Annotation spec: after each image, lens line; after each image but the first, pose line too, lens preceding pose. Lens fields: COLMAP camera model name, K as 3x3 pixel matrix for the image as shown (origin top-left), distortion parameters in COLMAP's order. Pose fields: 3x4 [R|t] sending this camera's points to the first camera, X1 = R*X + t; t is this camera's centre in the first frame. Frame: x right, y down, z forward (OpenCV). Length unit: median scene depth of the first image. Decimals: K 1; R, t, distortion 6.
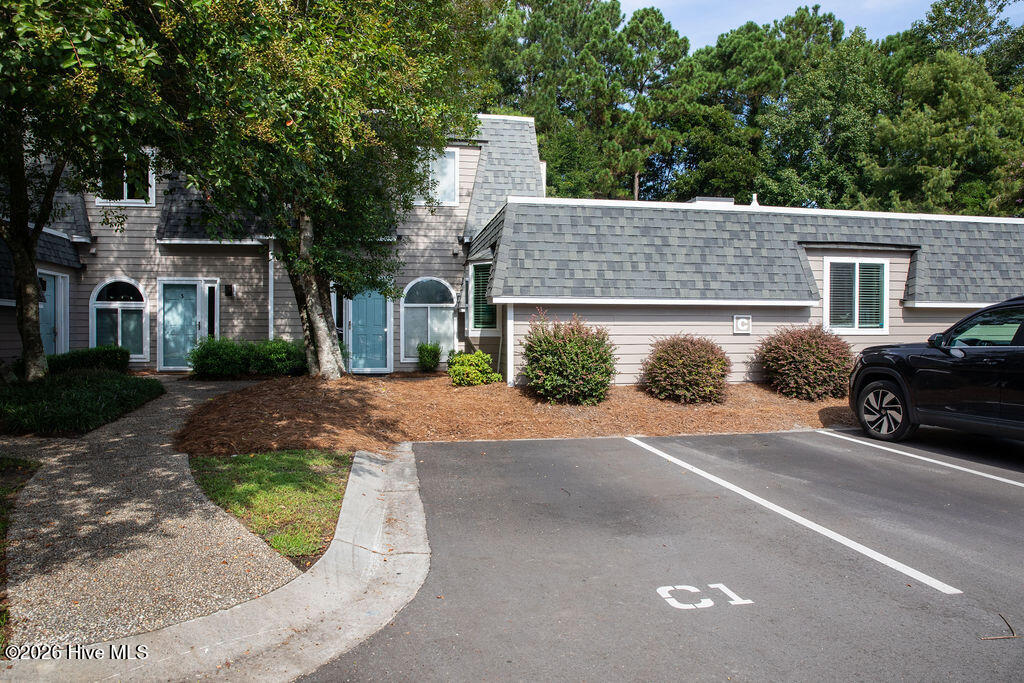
lens RADIAL K [[694.8, 0, 512.0], [0, 694.8, 341.5], [0, 0, 1]] dist [-0.110675, 0.084710]
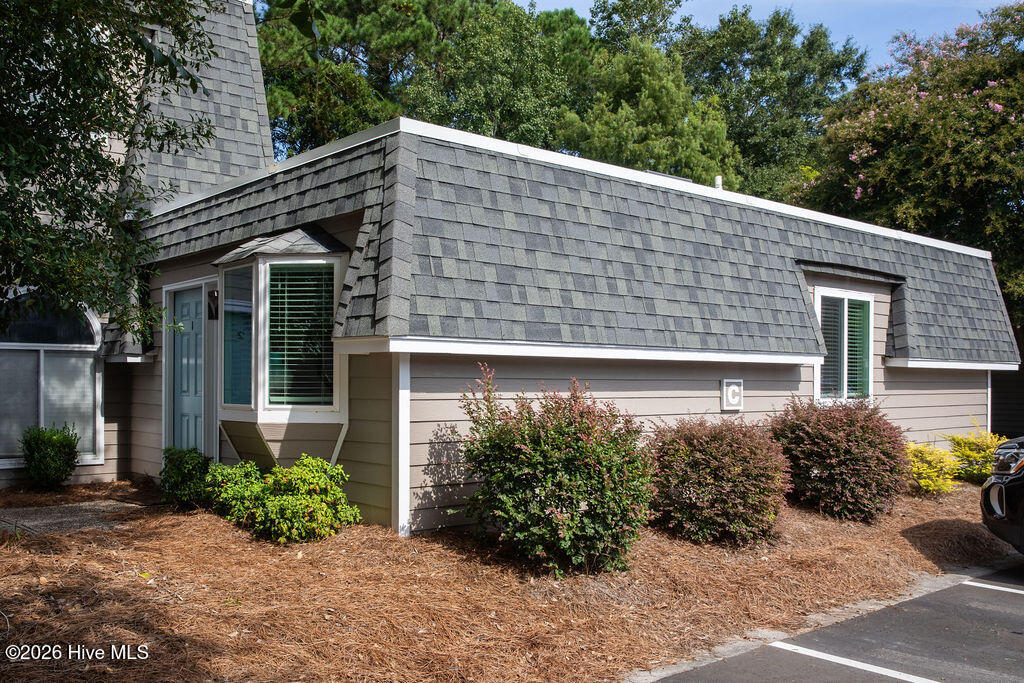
lens RADIAL K [[958.1, 0, 511.5], [0, 958.1, 382.9], [0, 0, 1]] dist [-0.030574, -0.001070]
pose [[0.861315, 0.004003, 0.508055, -0.241379], [0.004095, 0.999882, -0.014822, -0.023696], [-0.508054, 0.014847, 0.861197, 0.392966]]
